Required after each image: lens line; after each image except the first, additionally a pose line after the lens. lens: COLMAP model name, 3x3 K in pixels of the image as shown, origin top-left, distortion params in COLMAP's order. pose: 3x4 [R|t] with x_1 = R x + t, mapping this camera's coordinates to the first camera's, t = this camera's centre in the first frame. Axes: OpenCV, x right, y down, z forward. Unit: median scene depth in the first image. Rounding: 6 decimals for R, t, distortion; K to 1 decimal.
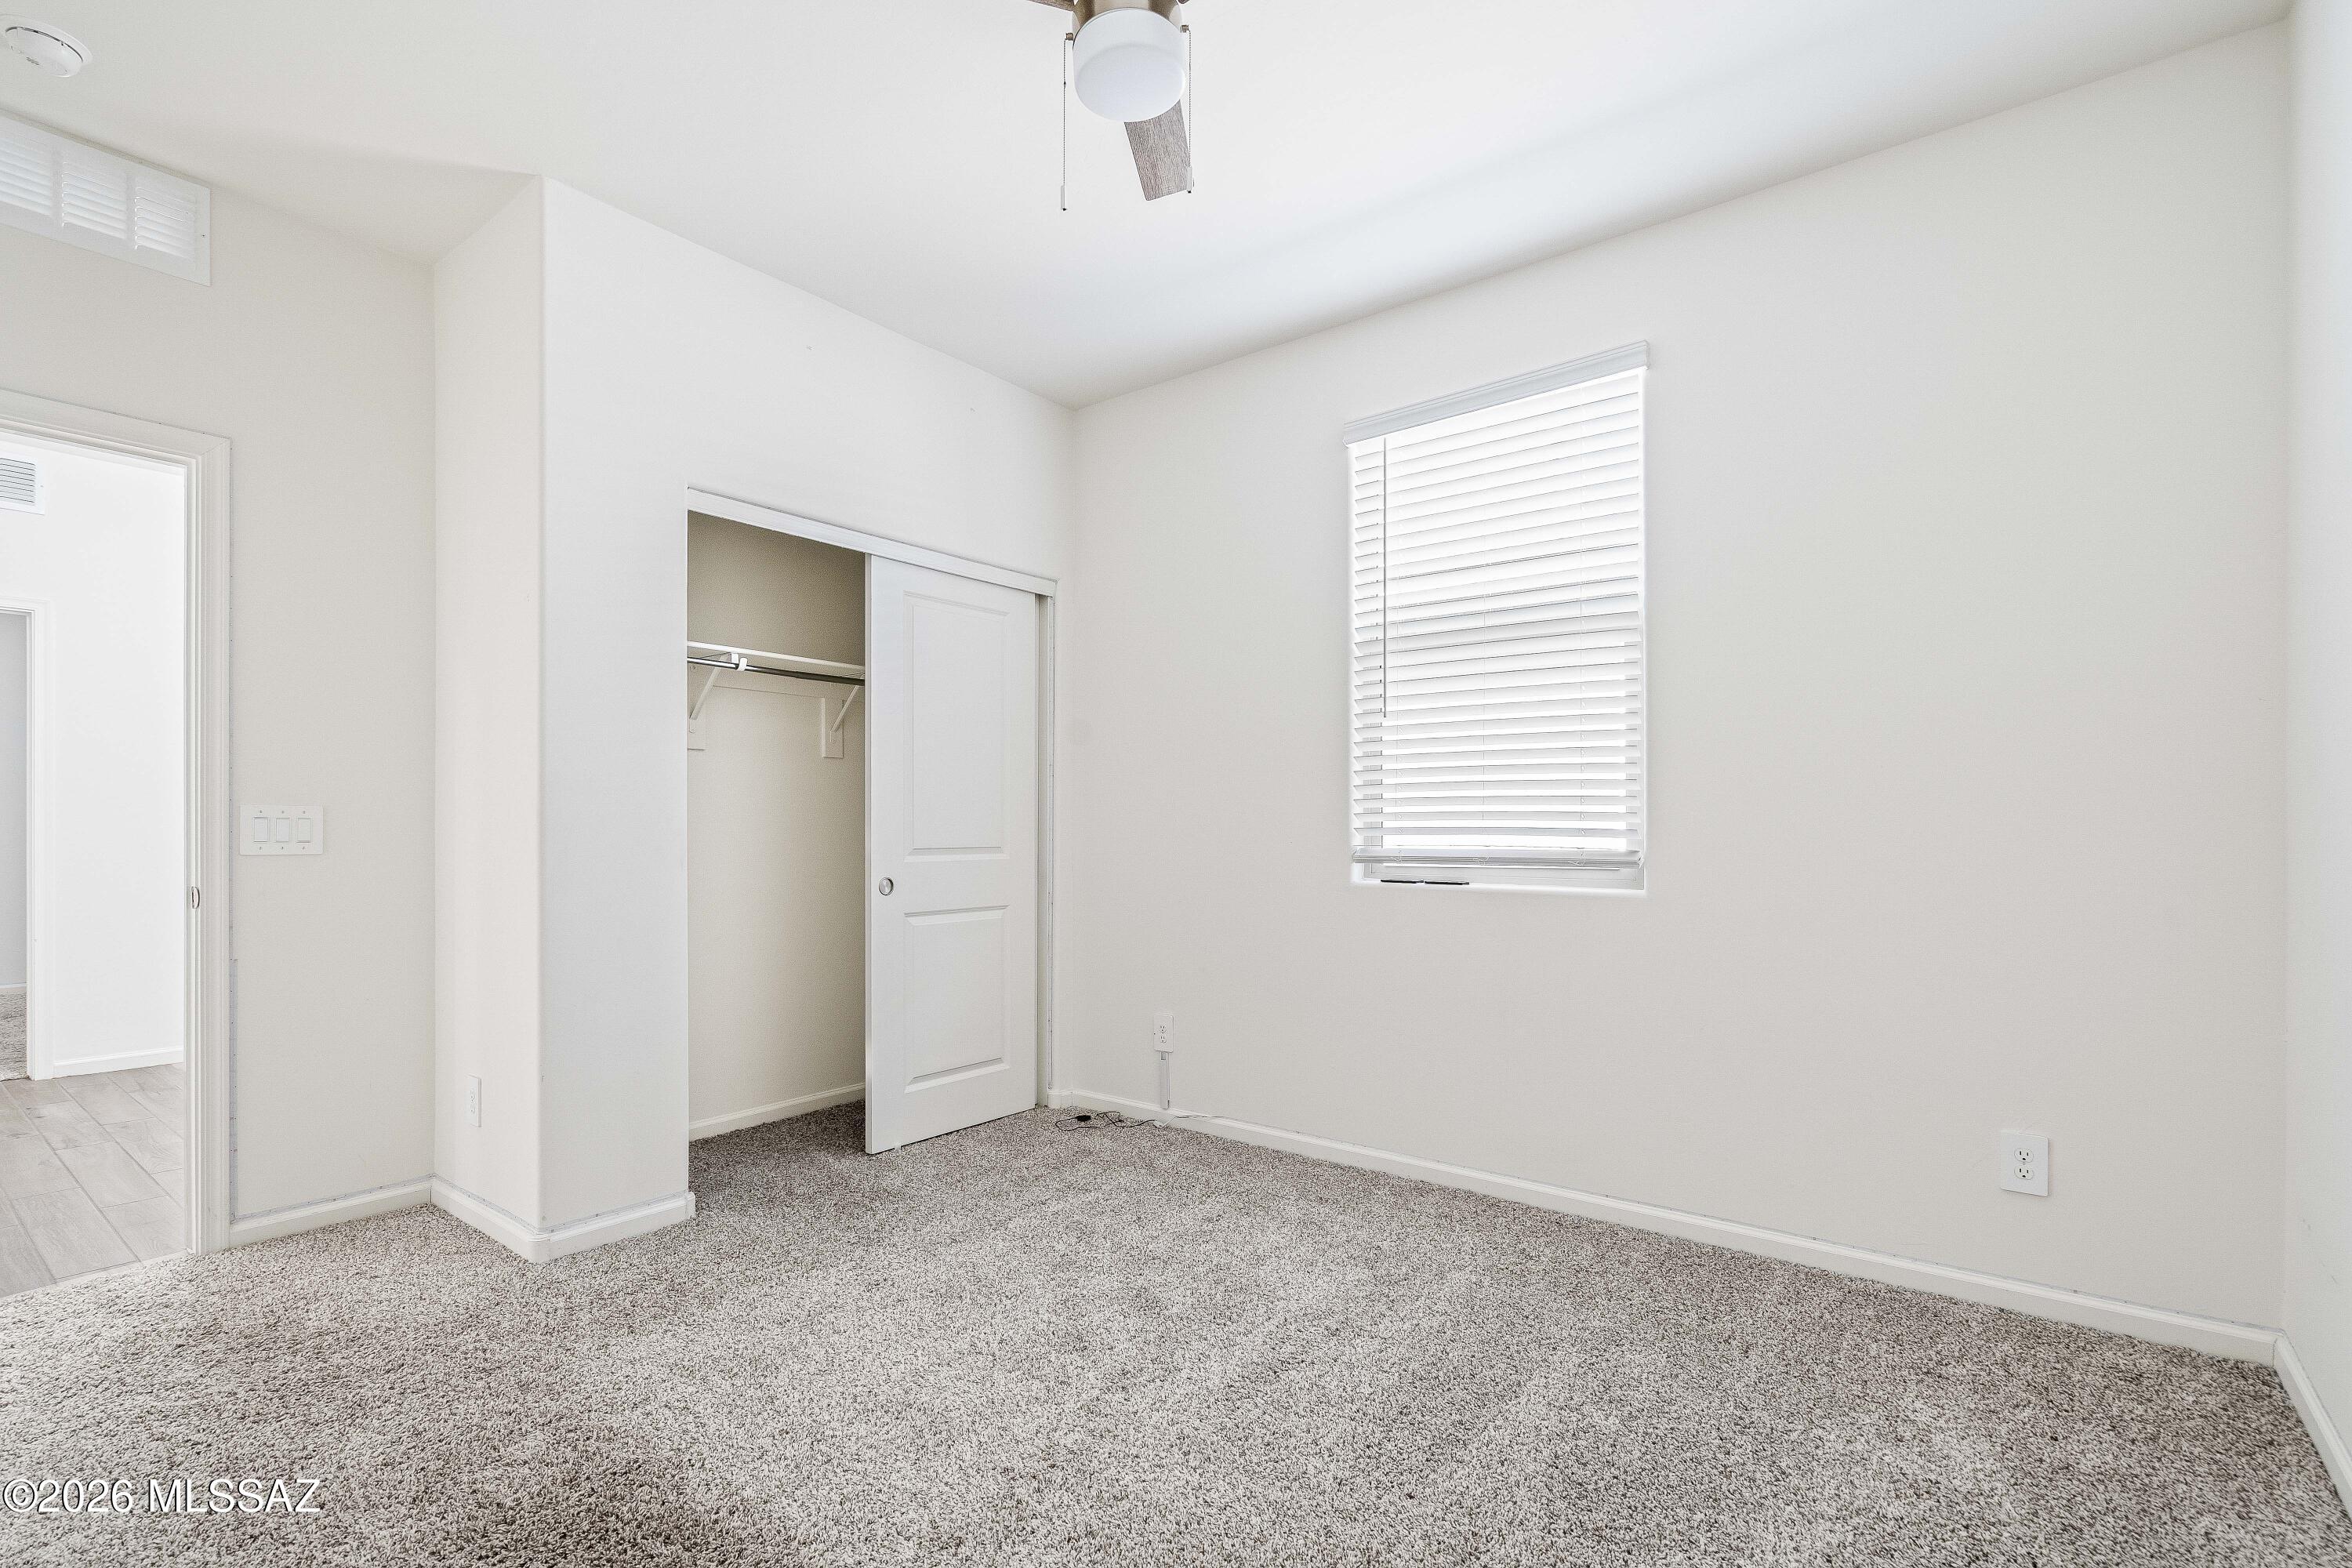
lens RADIAL K [[1077.6, 0, 1164.7], [0, 1077.6, 794.3], [0, 0, 1]] dist [-0.002951, -0.000184]
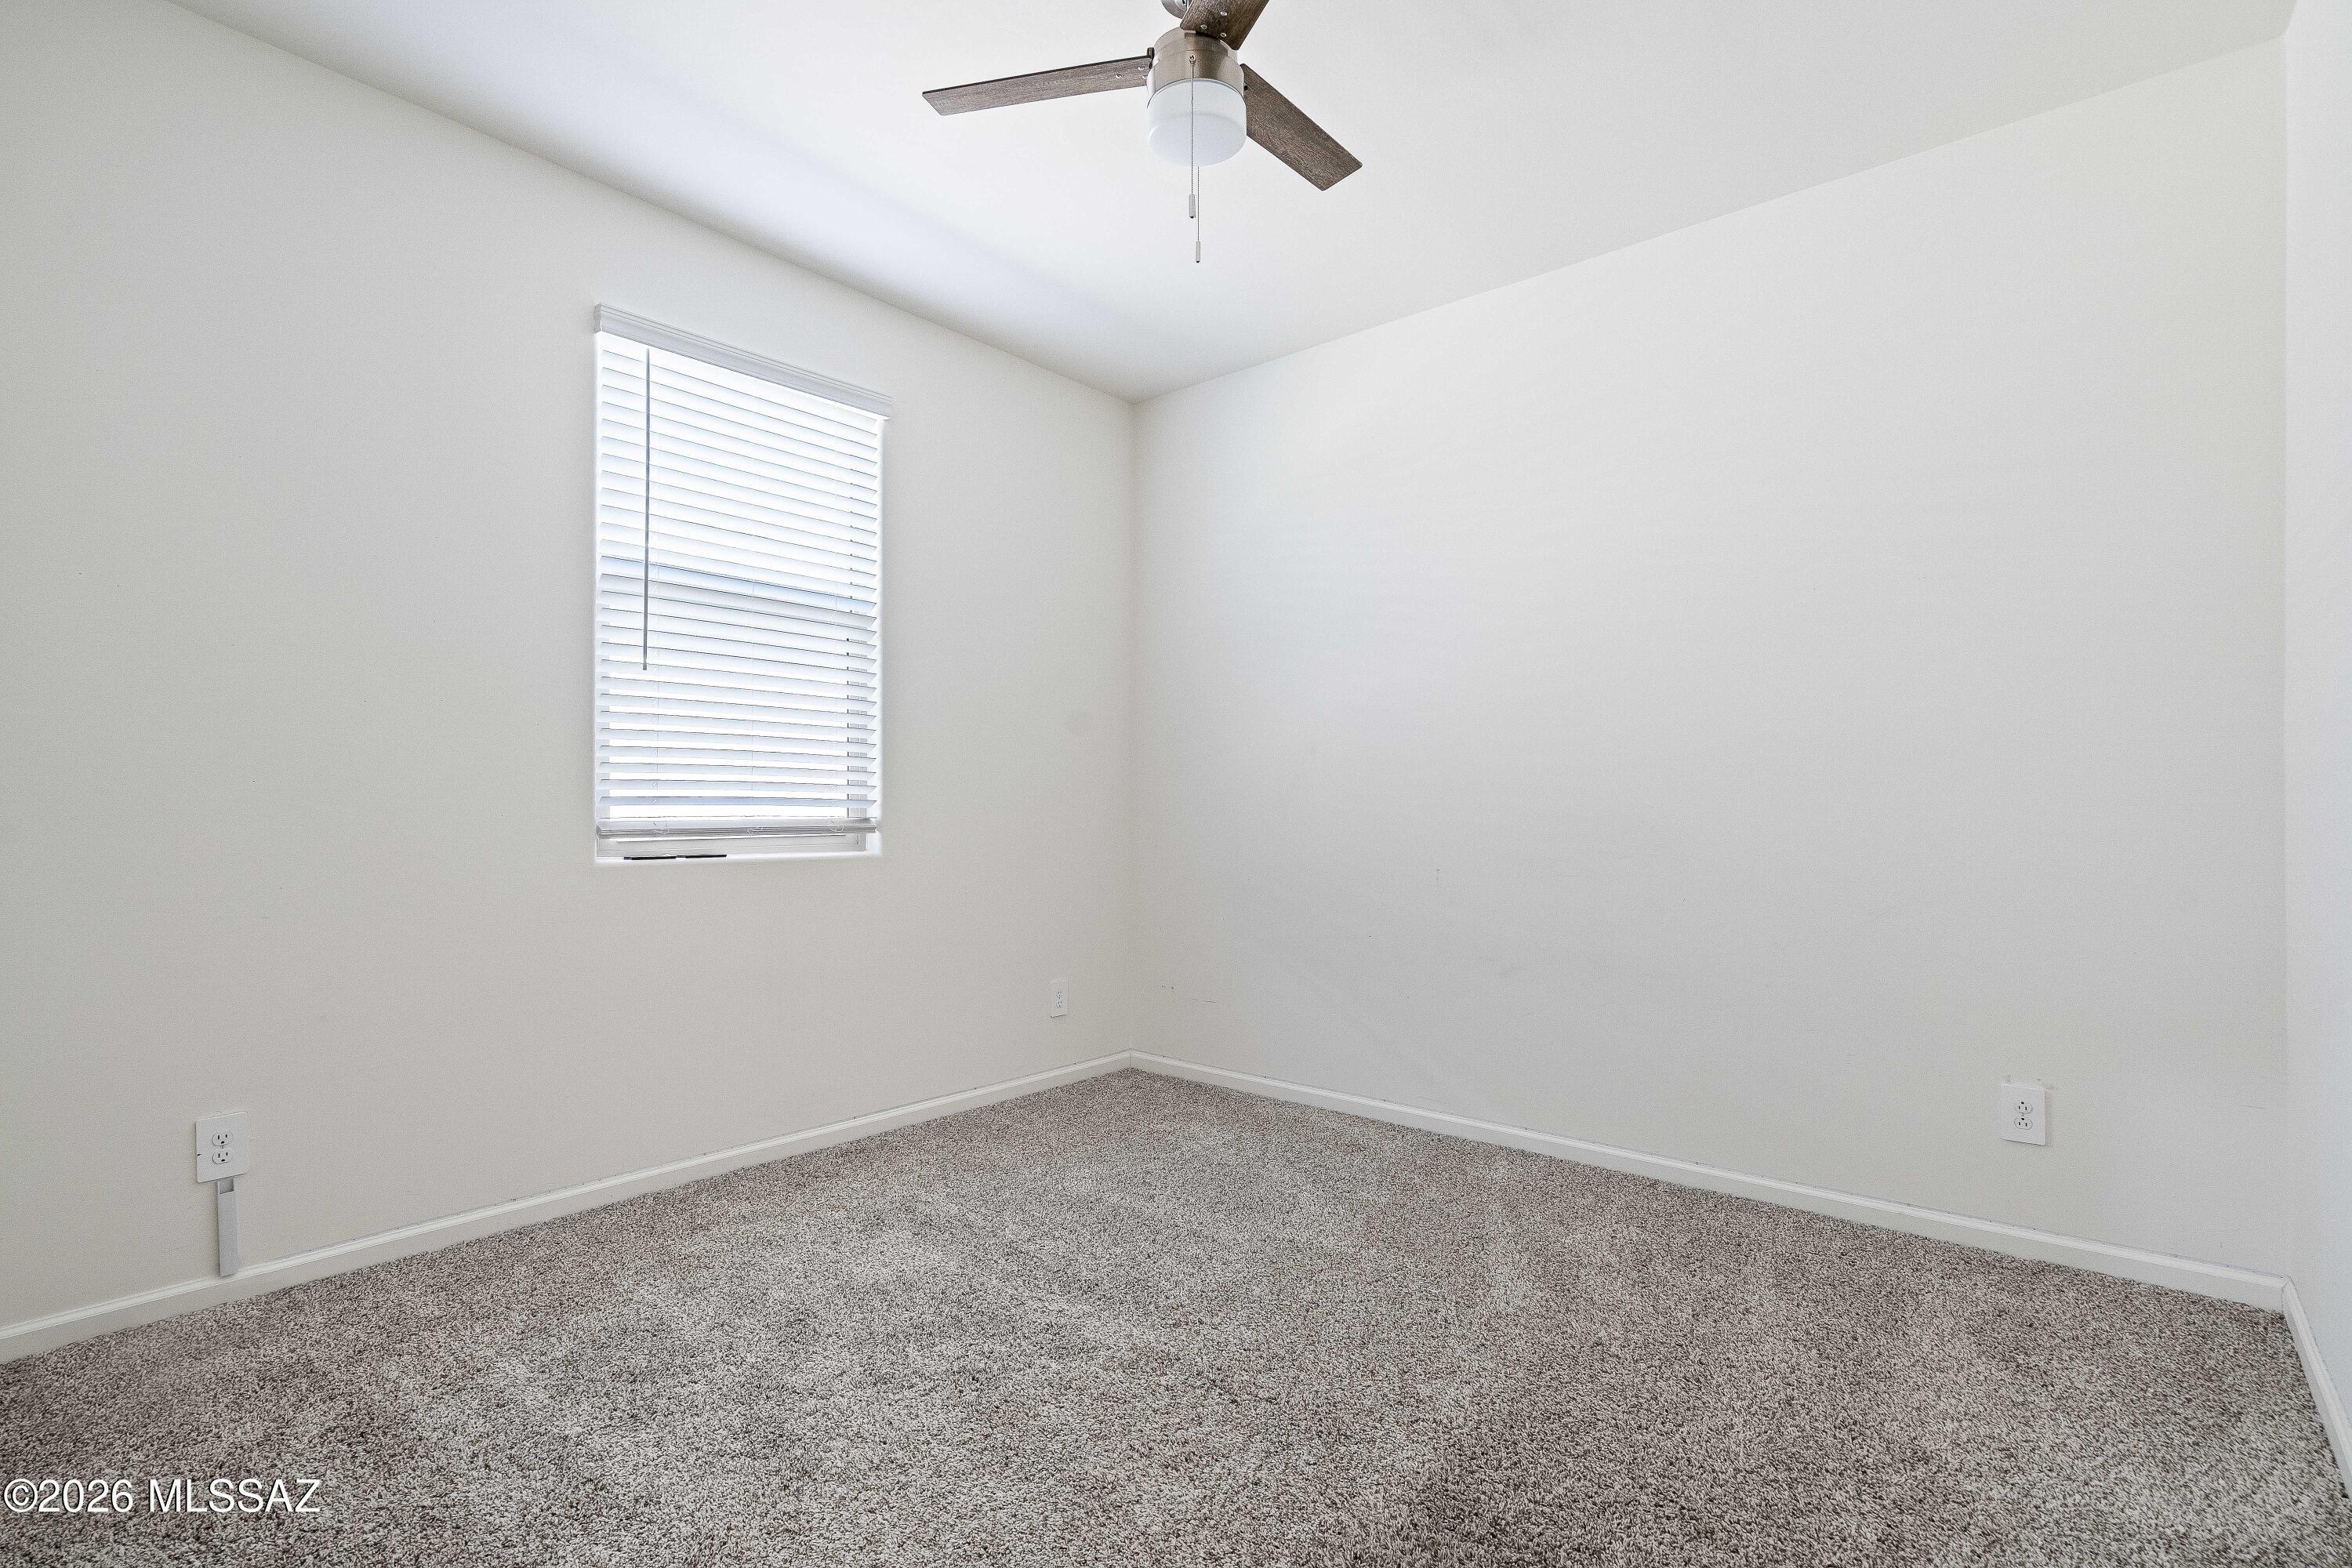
lens RADIAL K [[1076.3, 0, 1167.5], [0, 1076.3, 768.7], [0, 0, 1]] dist [-0.003343, -0.000208]
pose [[0.054778, 0.033448, 0.997938, -0.665518], [-0.033967, 0.998923, -0.031617, 0.022114], [-0.997921, -0.032165, 0.055855, 0.553953]]
